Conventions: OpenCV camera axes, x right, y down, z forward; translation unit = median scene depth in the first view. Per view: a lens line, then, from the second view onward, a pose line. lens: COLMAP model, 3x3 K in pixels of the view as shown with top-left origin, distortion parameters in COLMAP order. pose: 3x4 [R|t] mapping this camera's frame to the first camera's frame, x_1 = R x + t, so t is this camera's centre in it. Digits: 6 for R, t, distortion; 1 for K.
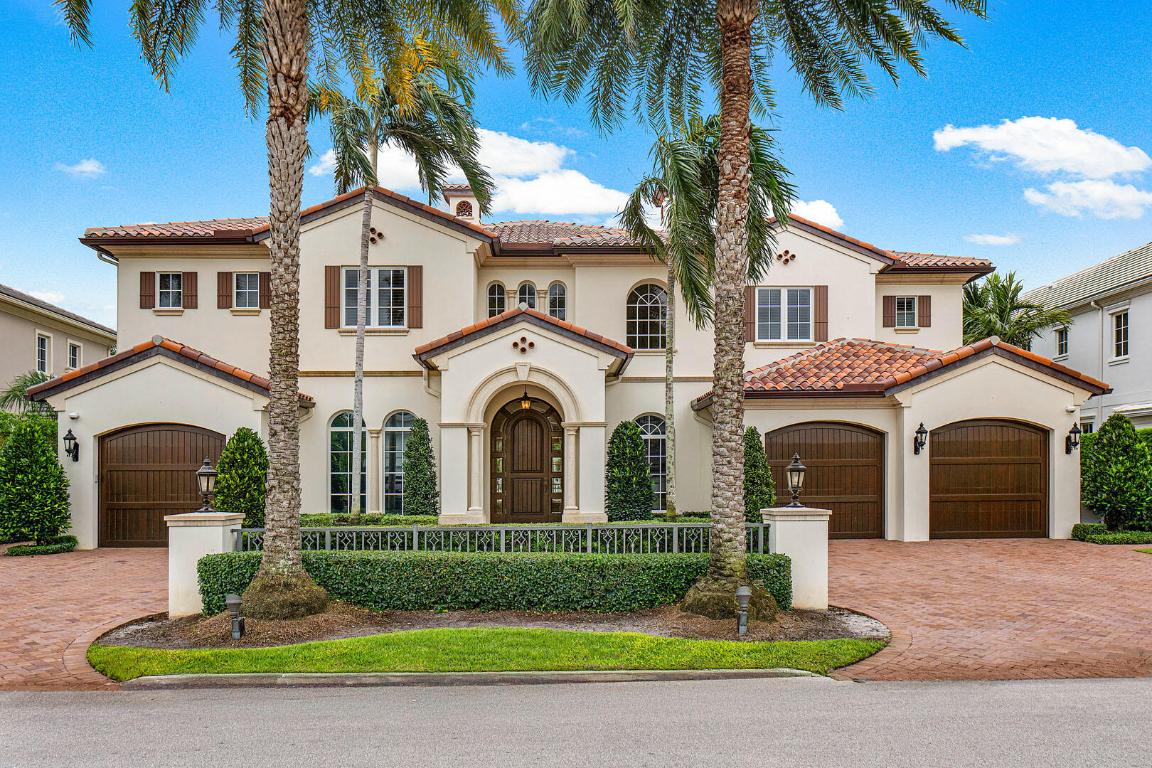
lens RADIAL K [[776.7, 0, 570.8], [0, 776.7, 423.1], [0, 0, 1]] dist [0.004166, 0.000276]
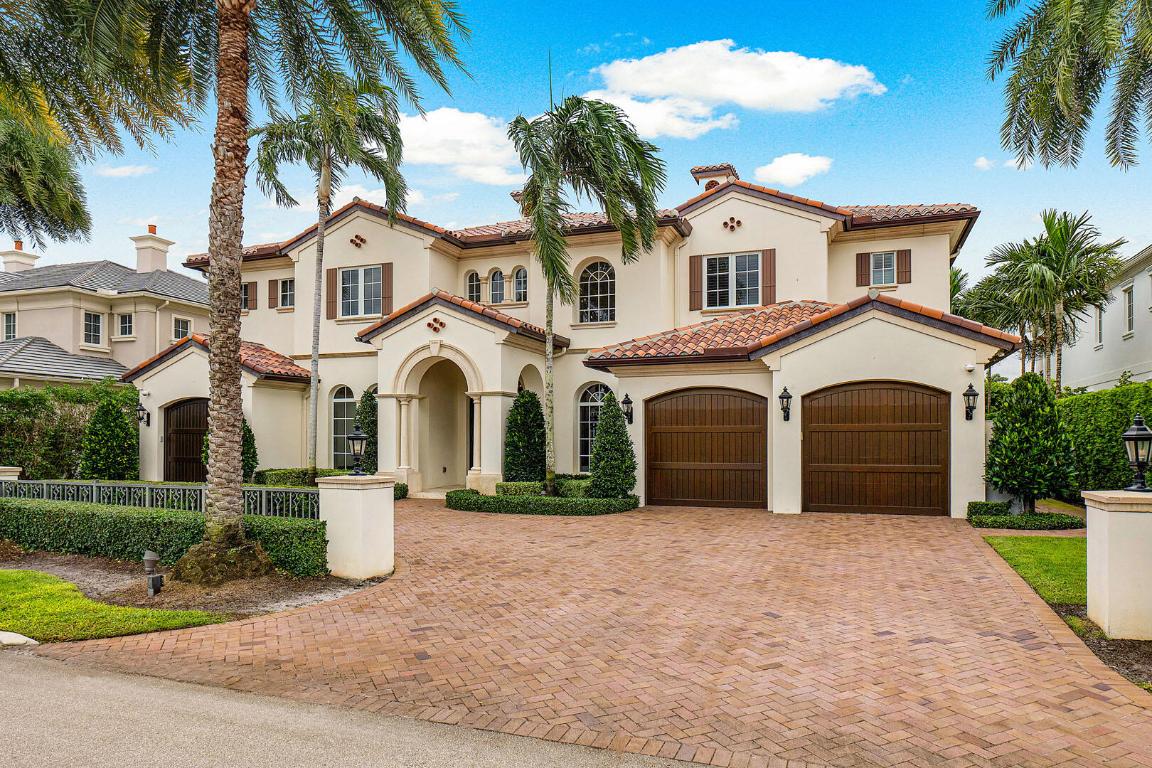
lens RADIAL K [[660.7, 0, 576.1], [0, 660.7, 388.4], [0, 0, 1]] dist [-0.003553, 0.001834]
pose [[0.940978, -0.017259, -0.338028, 0.459144], [0.015208, 0.999846, -0.008715, 0.004250], [0.338127, 0.003060, 0.941096, 0.157912]]
